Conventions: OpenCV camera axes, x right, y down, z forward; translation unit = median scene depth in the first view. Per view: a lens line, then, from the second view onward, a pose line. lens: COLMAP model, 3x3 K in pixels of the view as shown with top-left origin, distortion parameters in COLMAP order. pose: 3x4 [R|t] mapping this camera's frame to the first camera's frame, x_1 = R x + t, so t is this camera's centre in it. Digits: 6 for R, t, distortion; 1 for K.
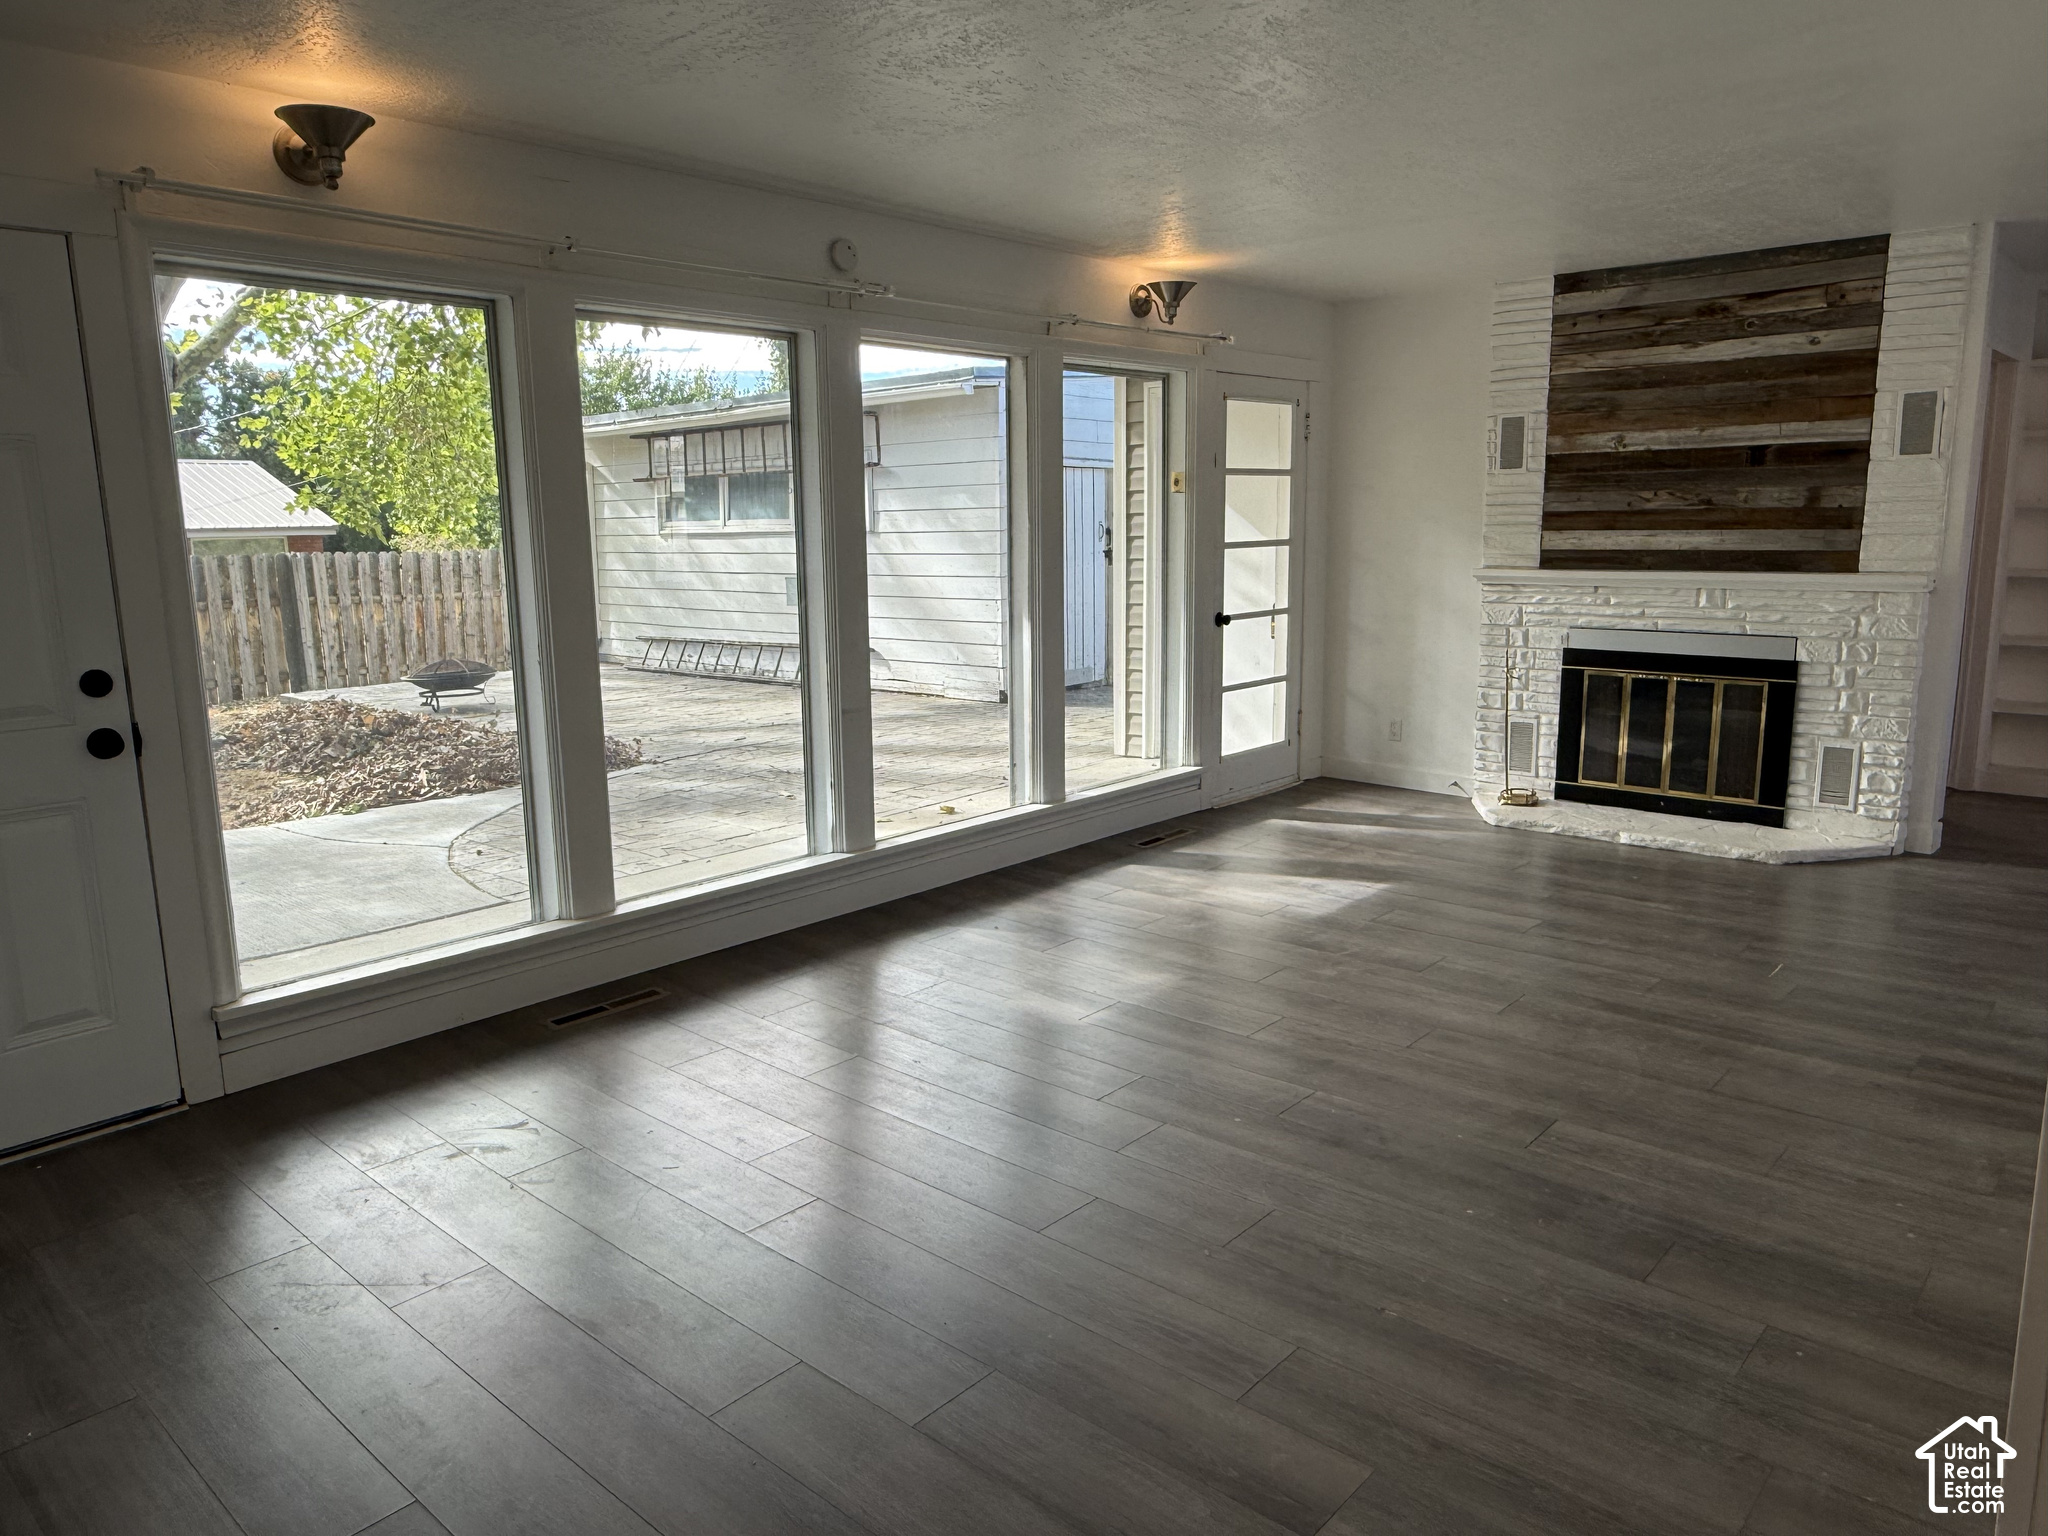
lens RADIAL K [[1368.6, 0, 1024.0], [0, 1368.6, 768.0], [0, 0, 1]] dist [-0.005098, -0.002523]
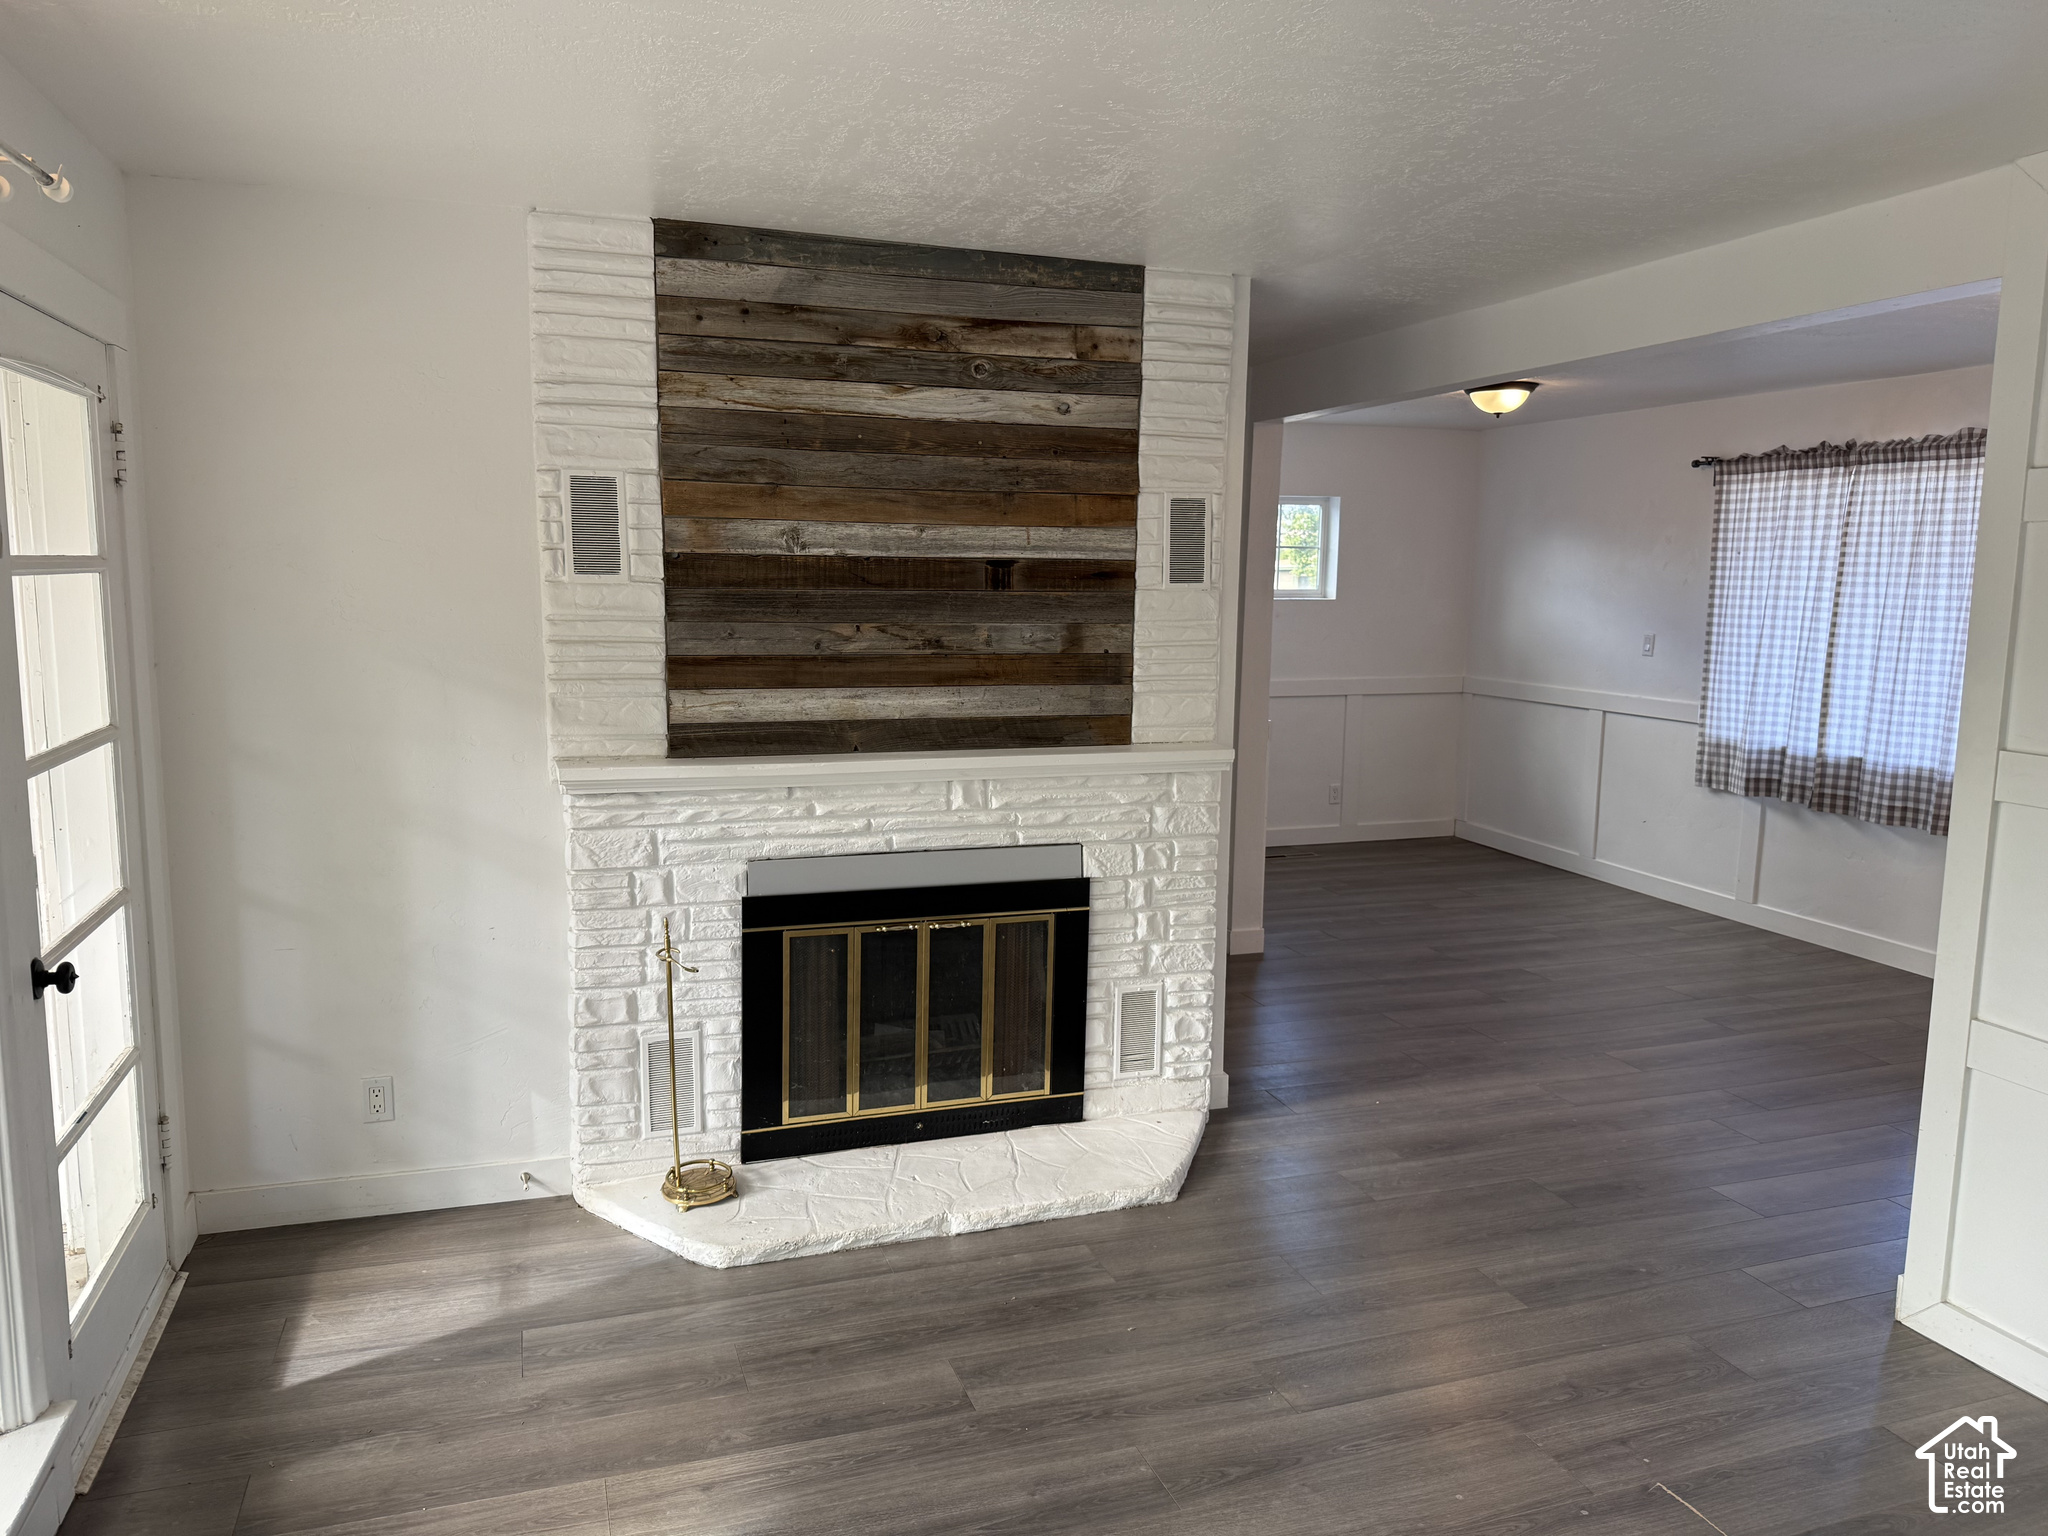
lens RADIAL K [[1436.3, 0, 1024.0], [0, 1436.3, 768.0], [0, 0, 1]] dist [0.160351, -0.310825]
pose [[0.484944, -0.101251, 0.868664, -0.062854], [0.131792, 0.990393, 0.041864, -0.160193], [-0.864558, 0.094181, 0.493629, 0.642775]]
